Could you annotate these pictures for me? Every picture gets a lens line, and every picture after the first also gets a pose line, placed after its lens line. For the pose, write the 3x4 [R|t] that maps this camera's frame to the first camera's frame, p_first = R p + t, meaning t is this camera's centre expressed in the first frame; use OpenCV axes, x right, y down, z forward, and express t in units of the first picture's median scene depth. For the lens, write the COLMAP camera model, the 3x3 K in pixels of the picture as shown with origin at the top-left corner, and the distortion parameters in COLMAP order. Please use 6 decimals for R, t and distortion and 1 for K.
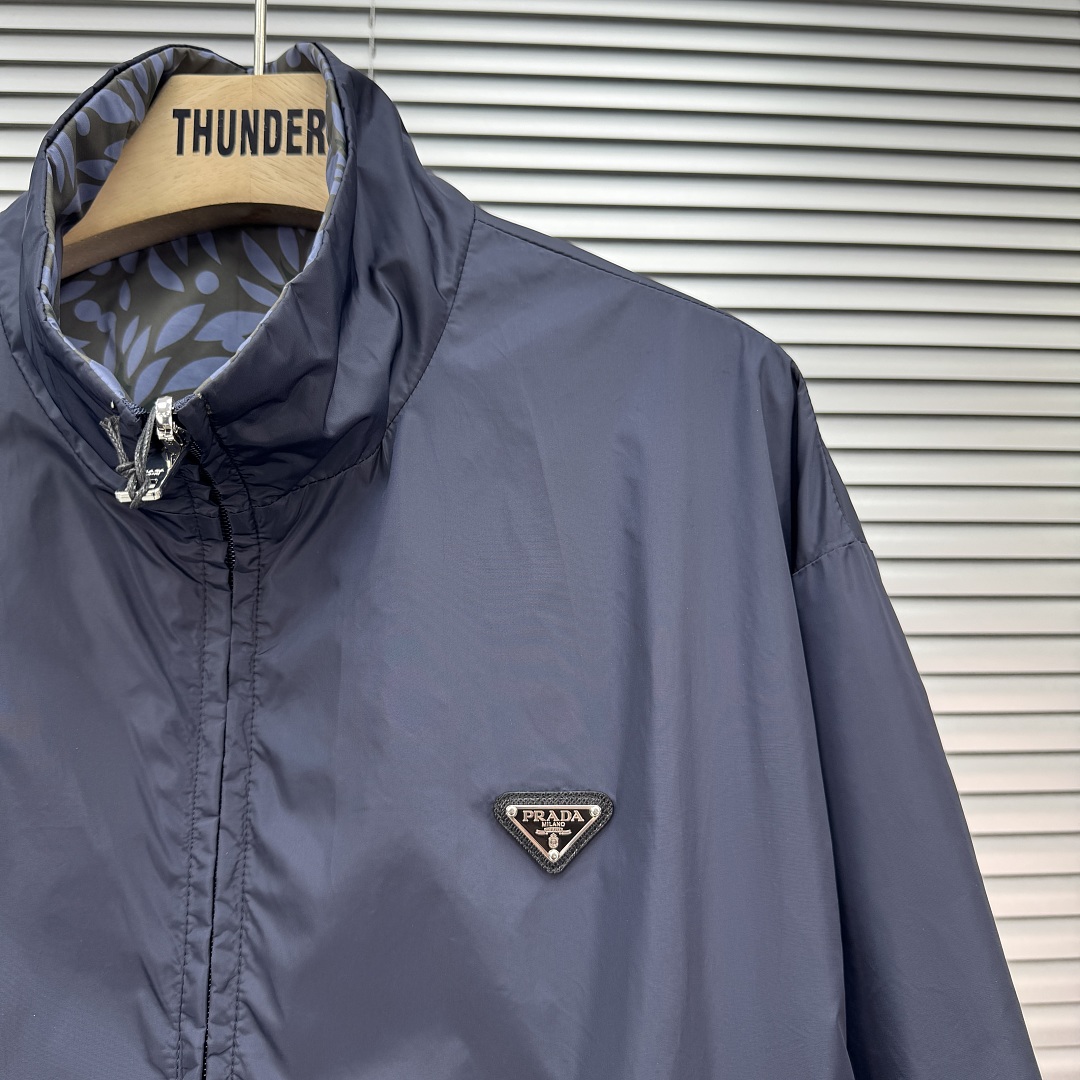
lens RADIAL K [[1070.2, 0, 521.3], [0, 1070.2, 538.8], [0, 0, 1]] dist [0.134880, -0.423104]
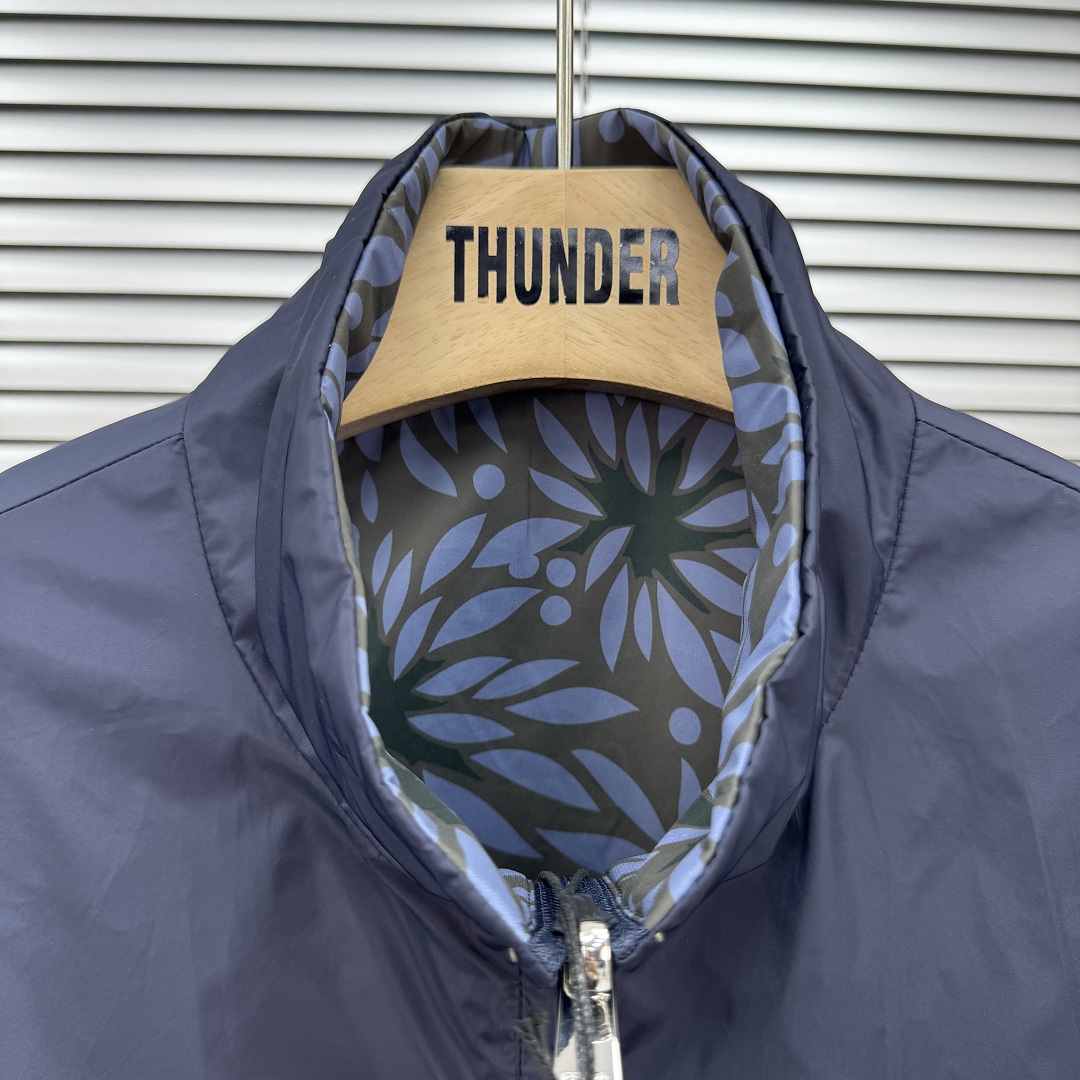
lens RADIAL K [[1070.2, 0, 521.3], [0, 1070.2, 538.8], [0, 0, 1]] dist [0.134880, -0.423104]
pose [[0.999553, 0.020095, -0.022143, -0.259993], [-0.016930, 0.990721, 0.134855, -0.300384], [0.024648, -0.134420, 0.990618, 0.325750]]
